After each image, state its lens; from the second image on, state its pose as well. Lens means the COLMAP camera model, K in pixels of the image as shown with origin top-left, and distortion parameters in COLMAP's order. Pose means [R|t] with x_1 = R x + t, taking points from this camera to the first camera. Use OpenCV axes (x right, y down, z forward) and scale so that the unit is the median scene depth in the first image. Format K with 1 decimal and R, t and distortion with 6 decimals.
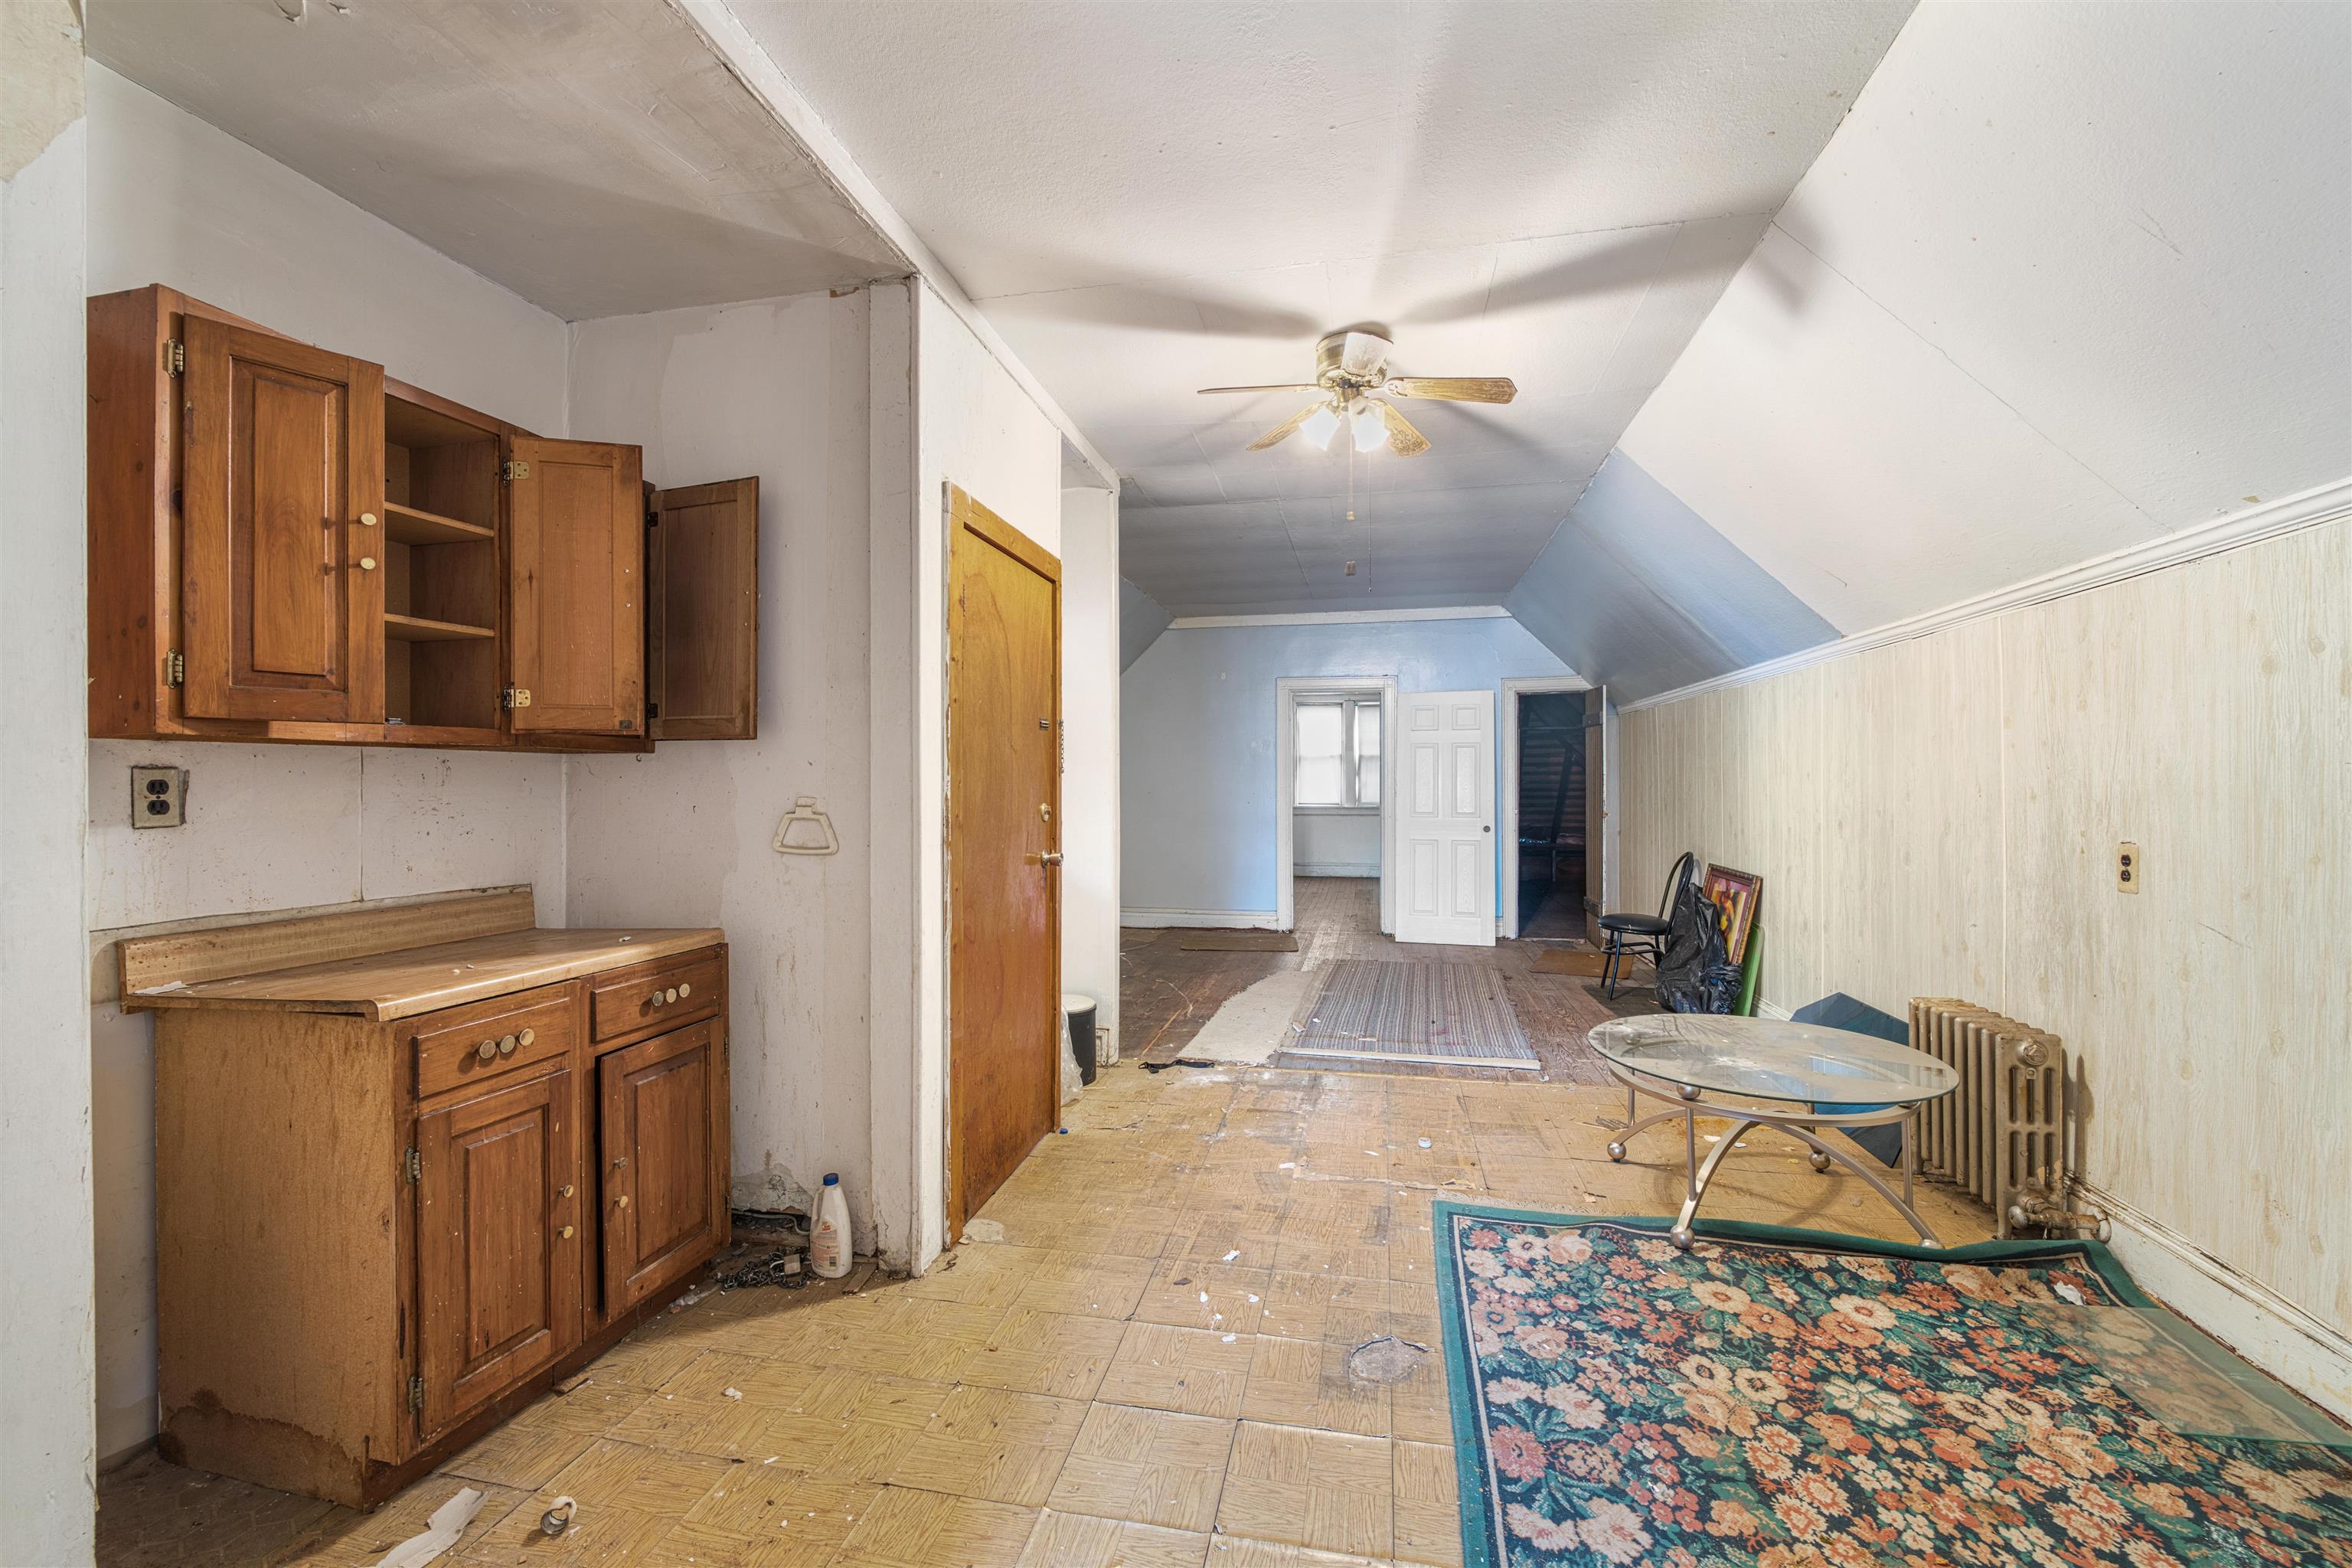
lens RADIAL K [[957.3, 0, 1185.4], [0, 957.3, 779.2], [0, 0, 1]] dist [0.000794, -0.007825]
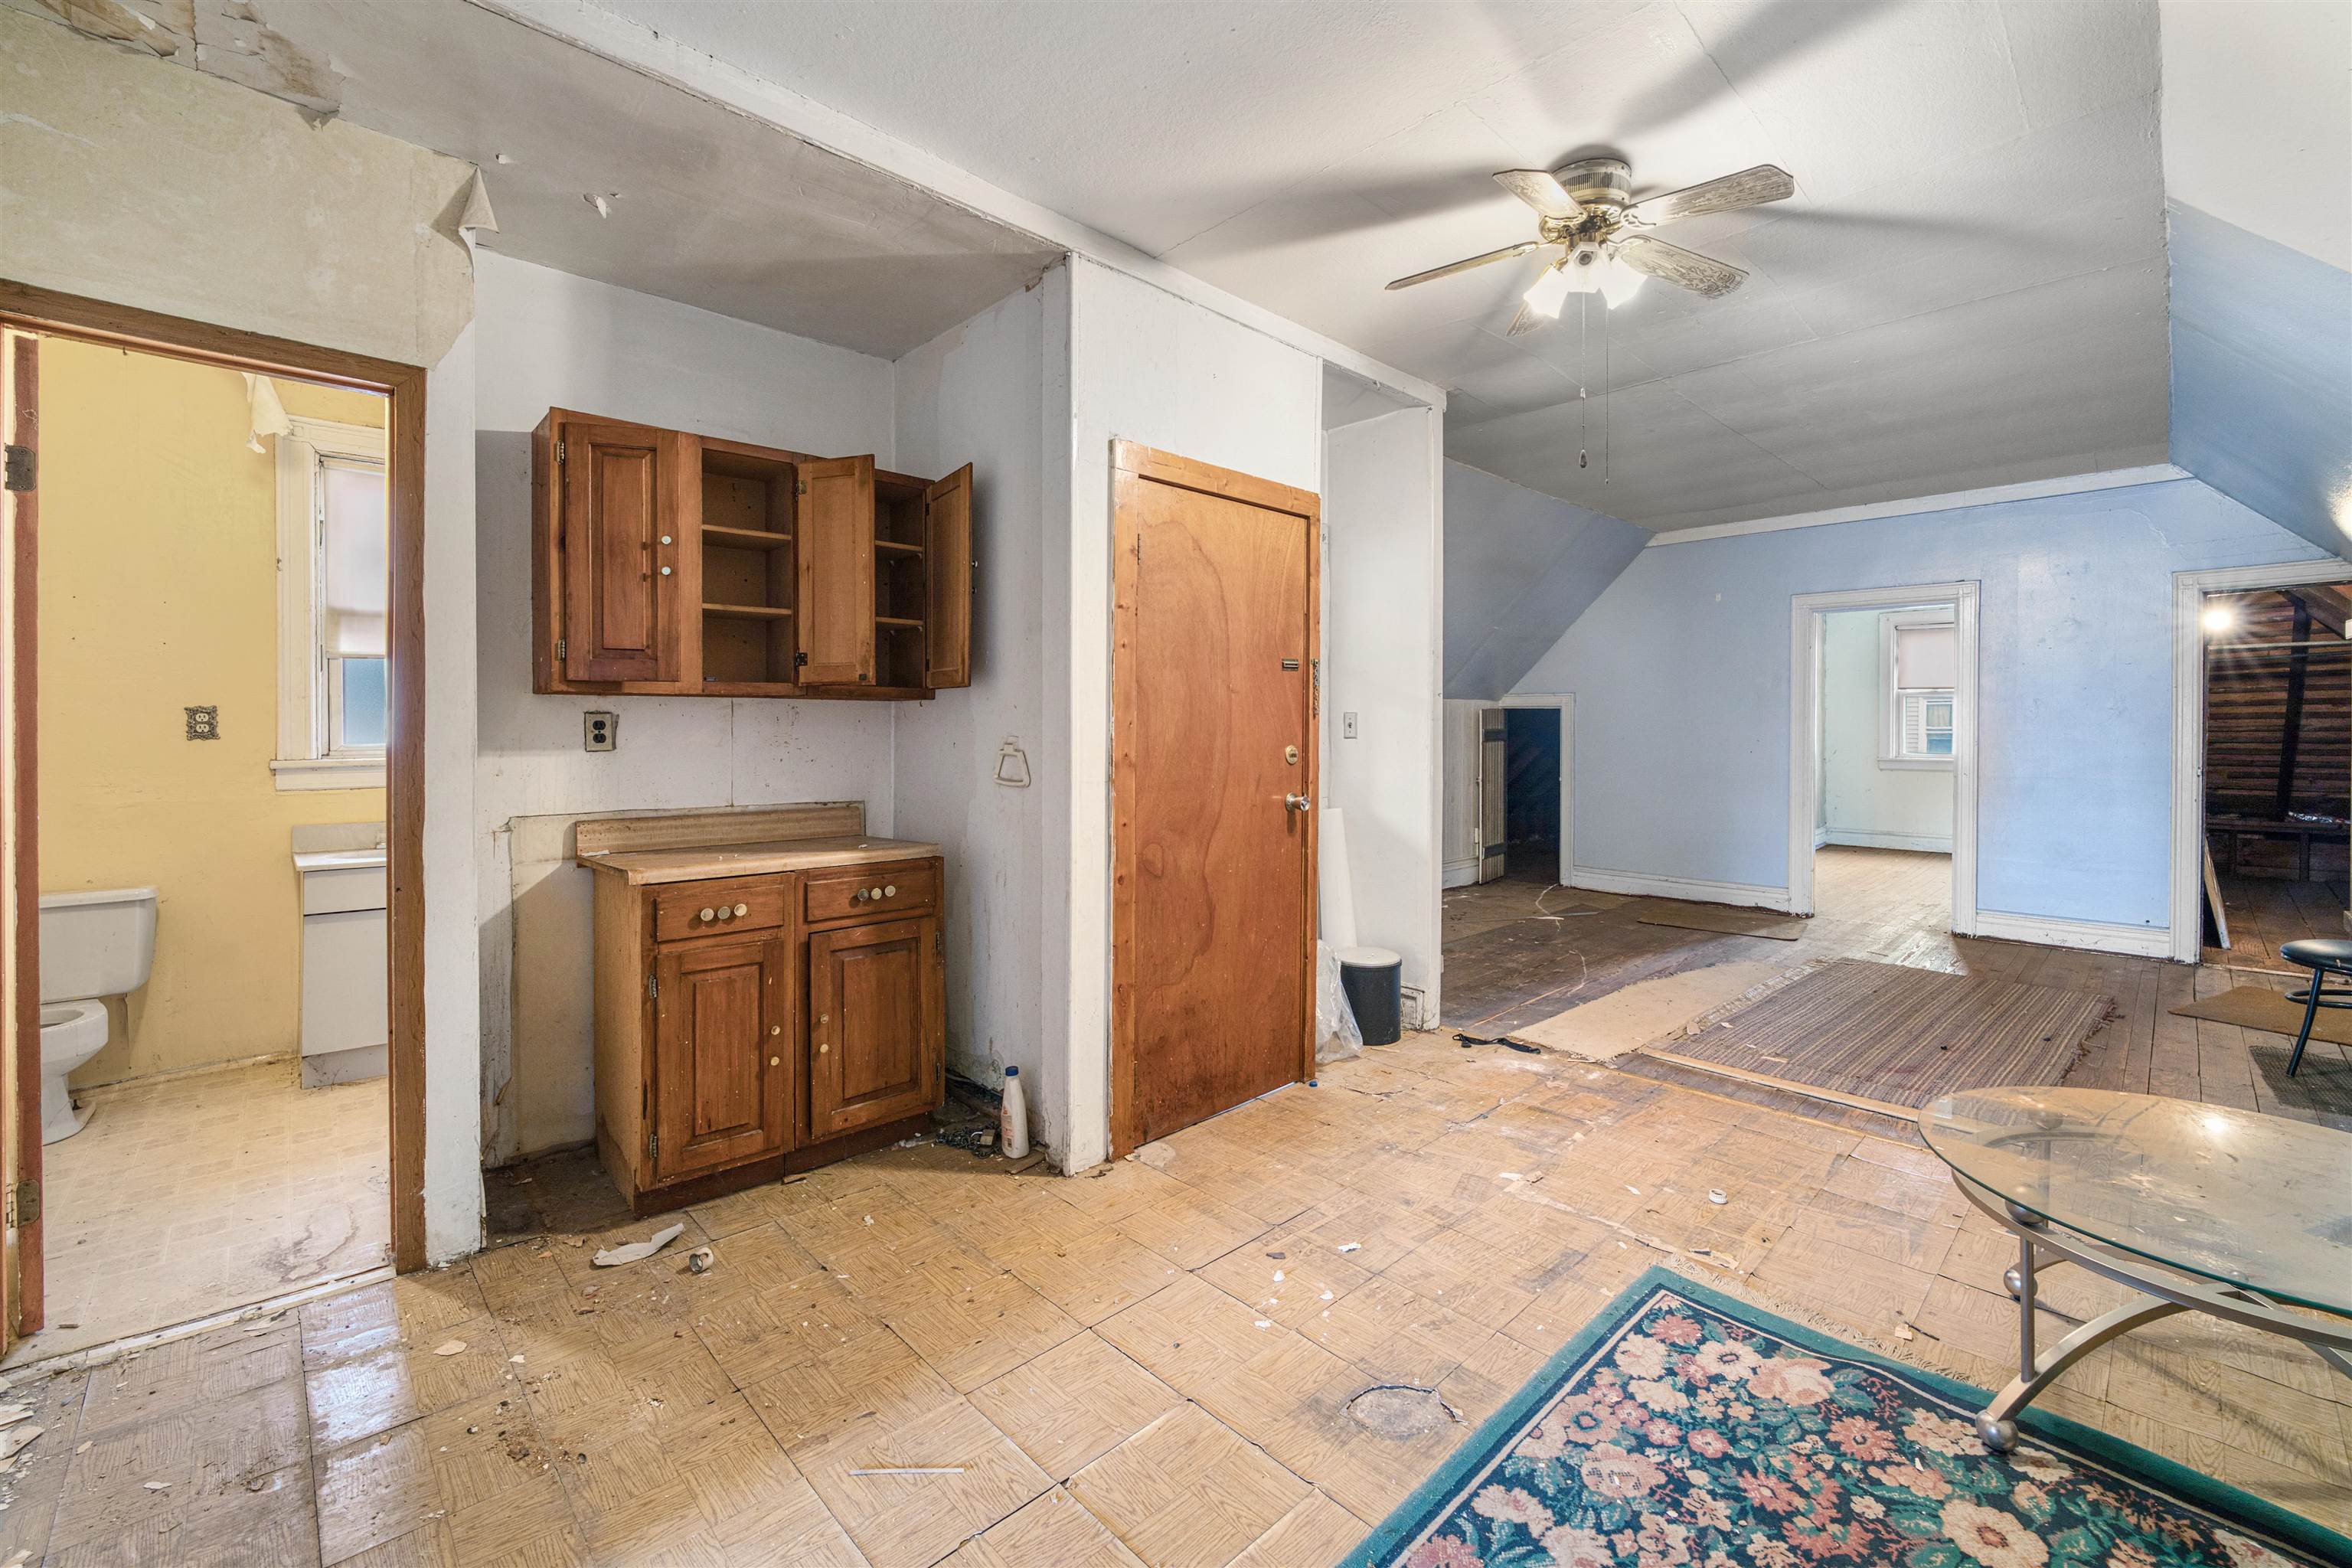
lens RADIAL K [[970.6, 0, 1185.0], [0, 970.6, 735.6], [0, 0, 1]] dist [-0.001253, -0.003890]
pose [[0.823084, 0.006506, -0.567883, 0.508784], [-0.000248, 0.999938, 0.011097, 0.005984], [0.567920, -0.008993, 0.823035, 0.189543]]
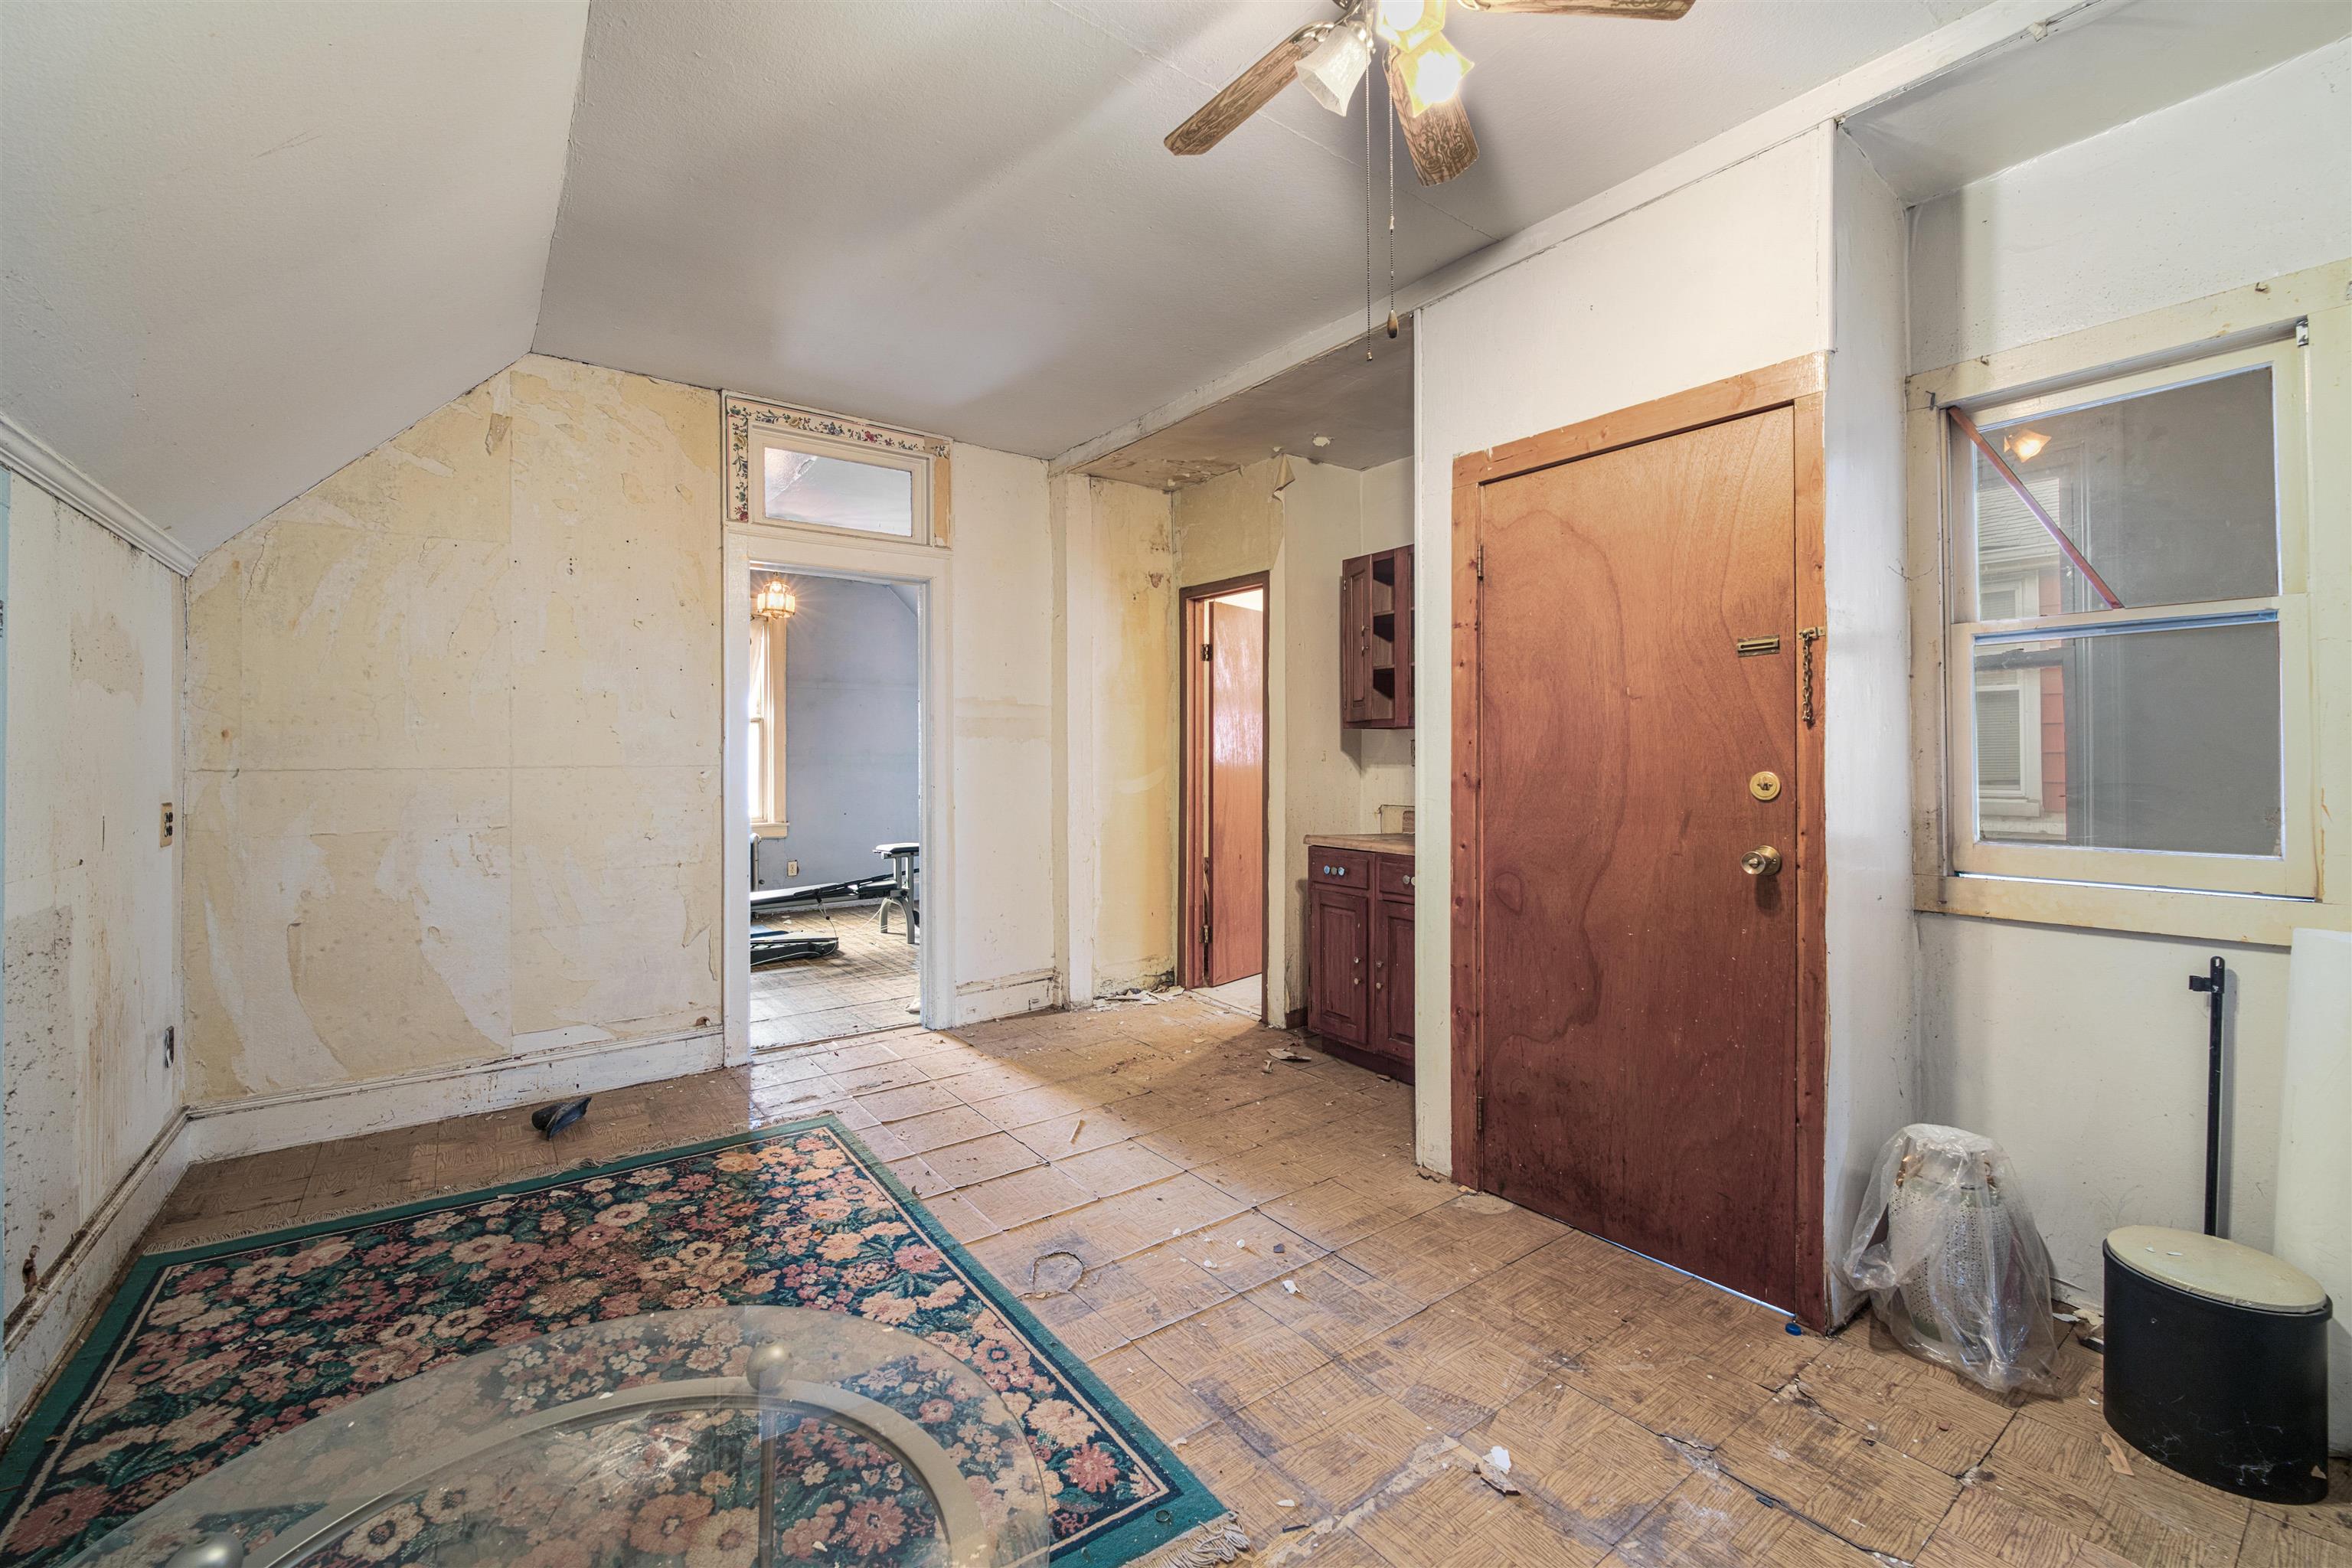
lens RADIAL K [[966.9, 0, 1186.9], [0, 966.9, 750.3], [0, 0, 1]] dist [-0.010204, -0.000225]
pose [[-0.661637, 0.000561, -0.749824, 0.891127], [0.007610, 0.999953, -0.005968, 0.018419], [0.749786, -0.009655, -0.661610, 1.759795]]
